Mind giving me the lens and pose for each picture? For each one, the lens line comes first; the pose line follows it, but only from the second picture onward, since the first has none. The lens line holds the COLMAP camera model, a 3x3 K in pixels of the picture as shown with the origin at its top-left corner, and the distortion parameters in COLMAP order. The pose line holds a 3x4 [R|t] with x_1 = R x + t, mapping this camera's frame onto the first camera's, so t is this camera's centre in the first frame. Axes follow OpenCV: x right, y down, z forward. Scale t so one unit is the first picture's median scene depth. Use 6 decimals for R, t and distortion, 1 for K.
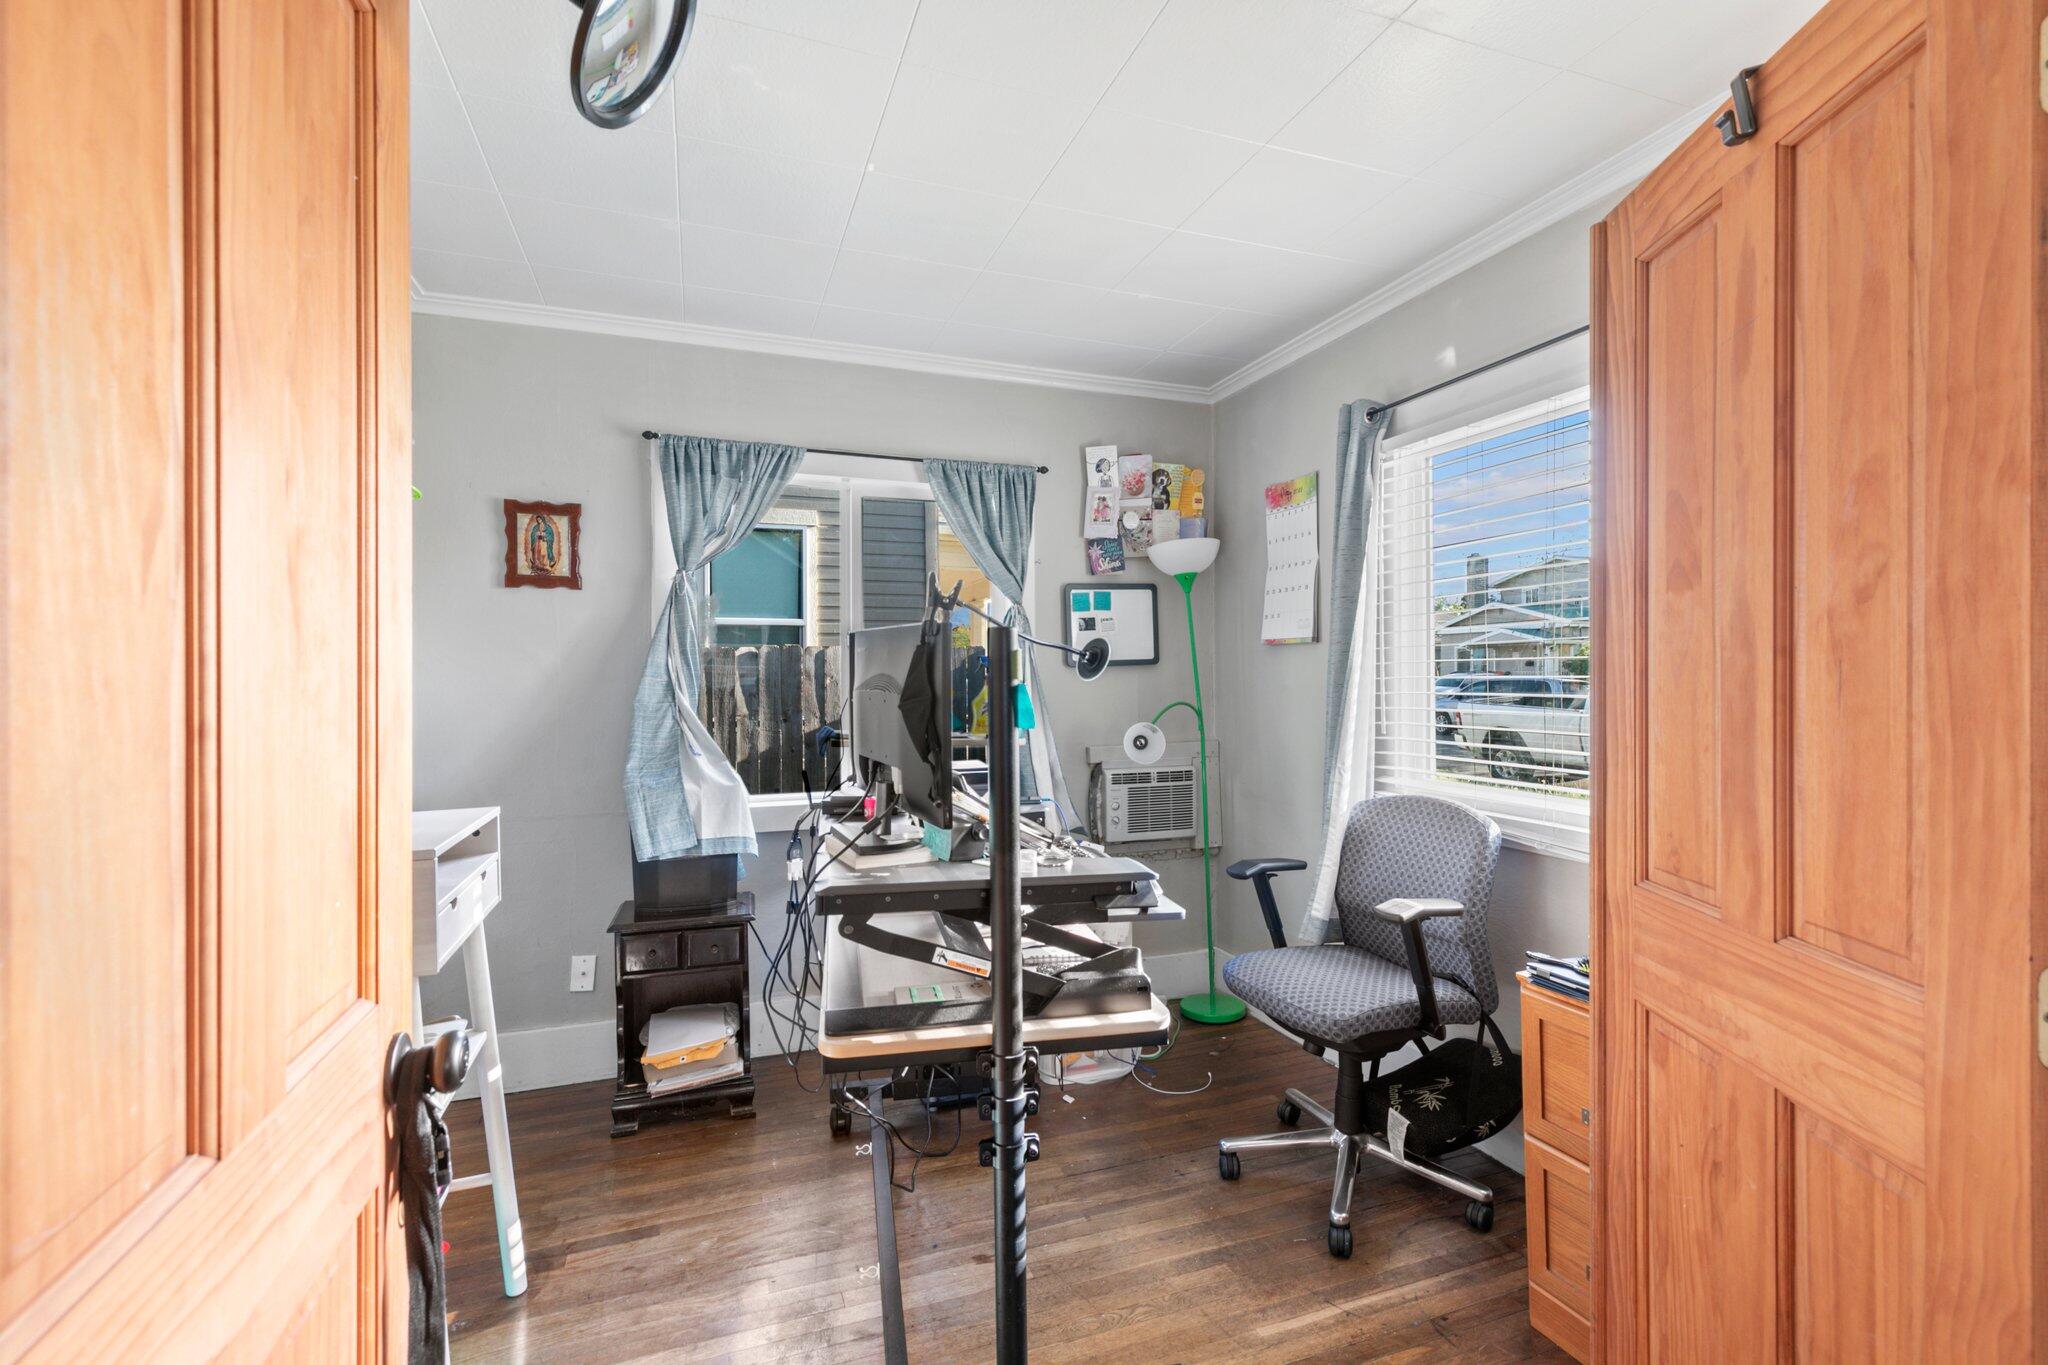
lens RADIAL K [[921.1, 0, 1034.4], [0, 921.1, 678.6], [0, 0, 1]] dist [0.003150, -0.000003]
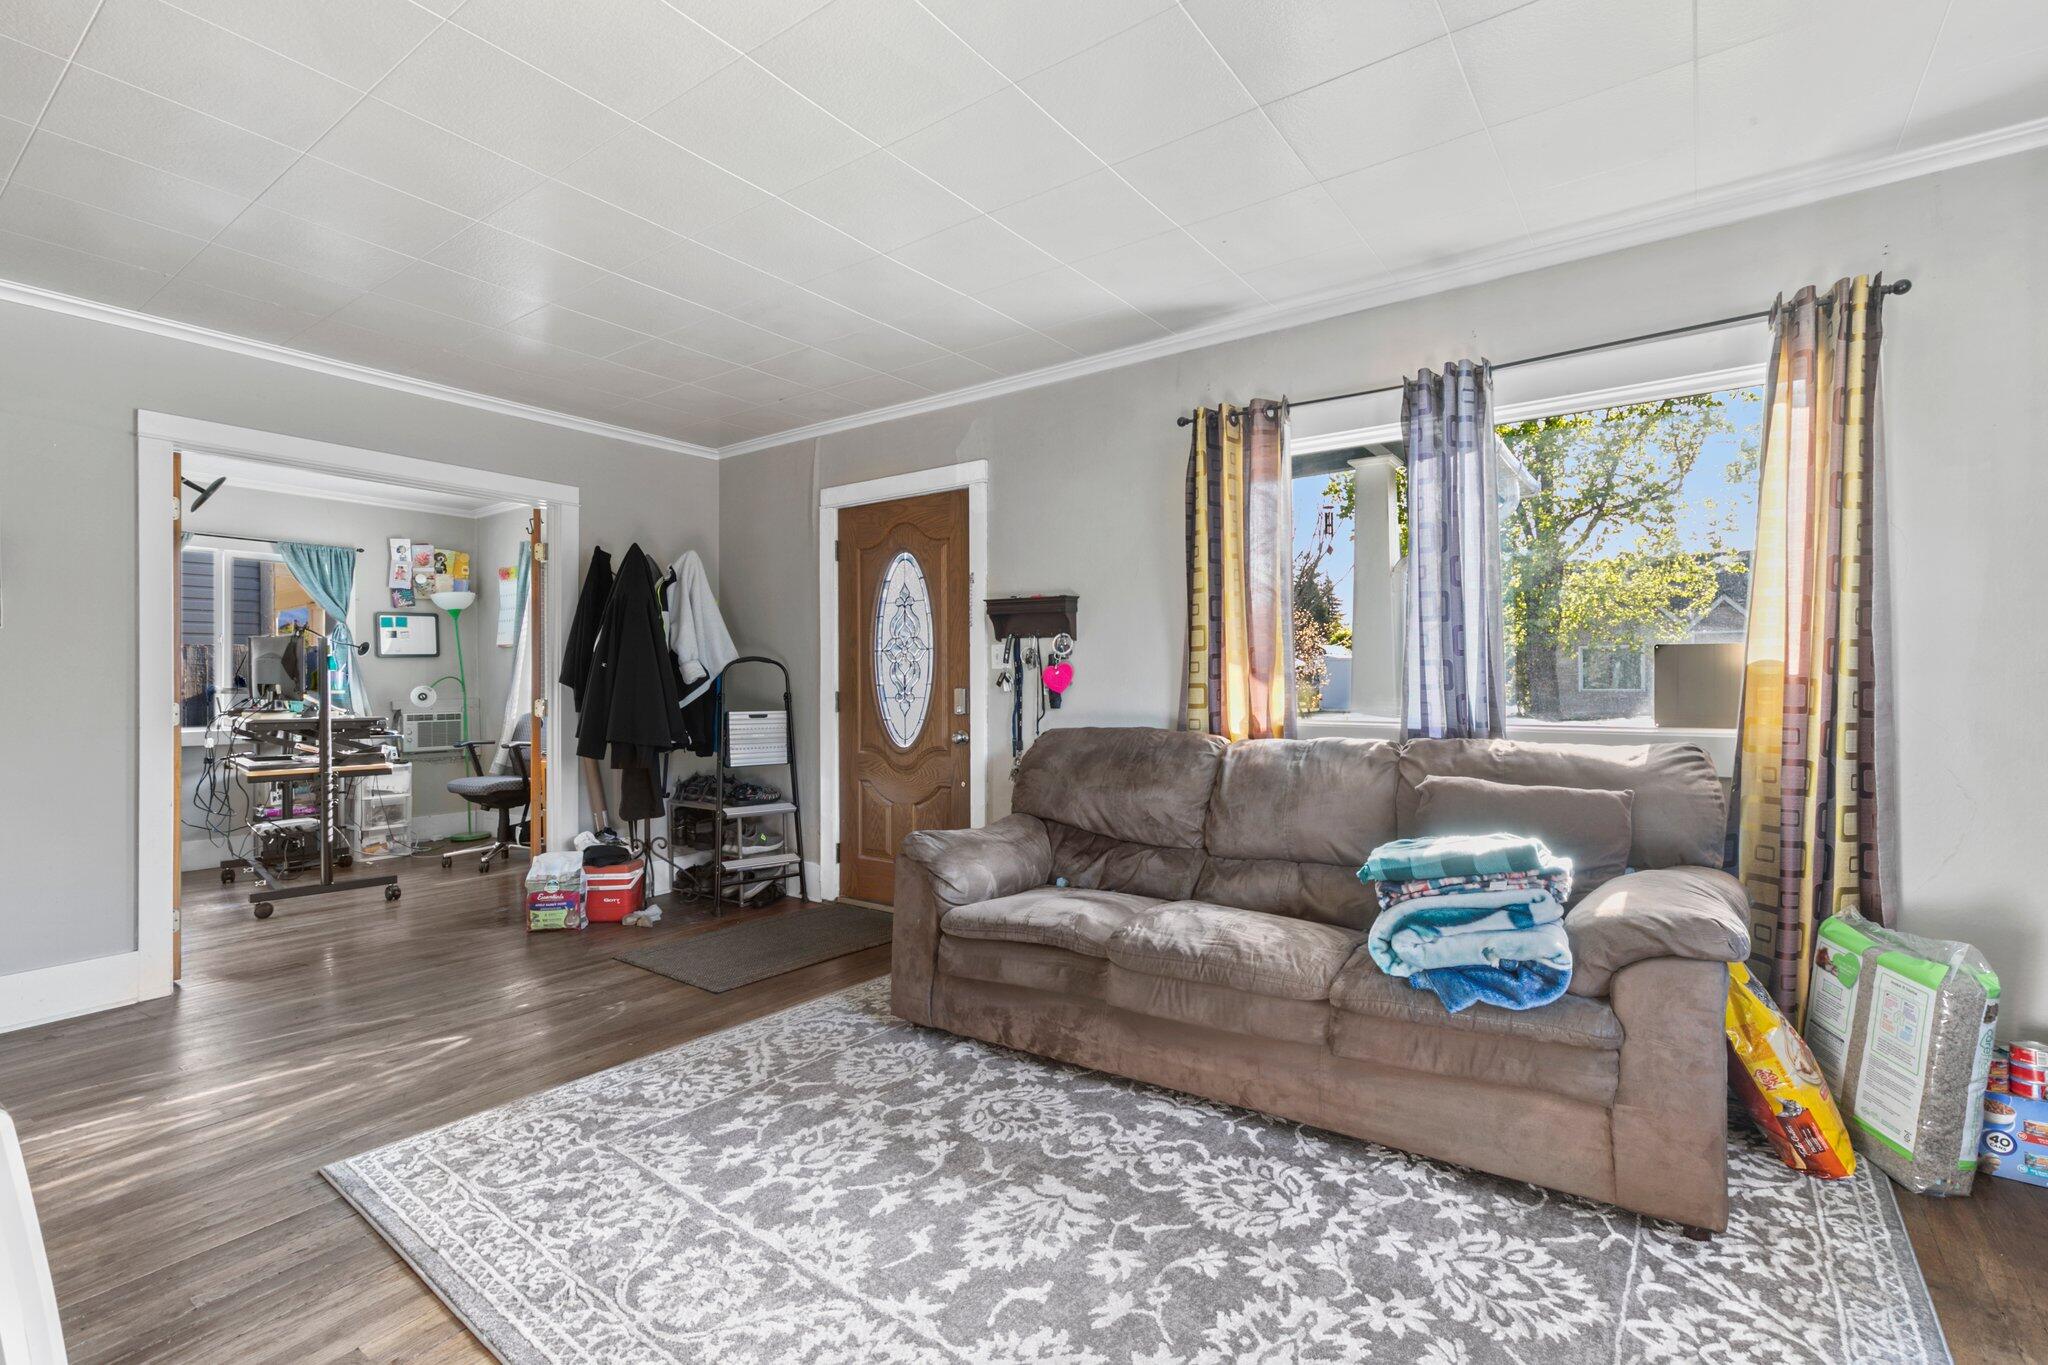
lens RADIAL K [[921.1, 0, 1034.4], [0, 921.1, 678.6], [0, 0, 1]] dist [0.003150, -0.000003]
pose [[0.827830, 0.001162, 0.560977, 0.087715], [0.003799, 0.999963, -0.007677, 0.048518], [-0.560965, 0.008487, 0.827796, -1.250986]]
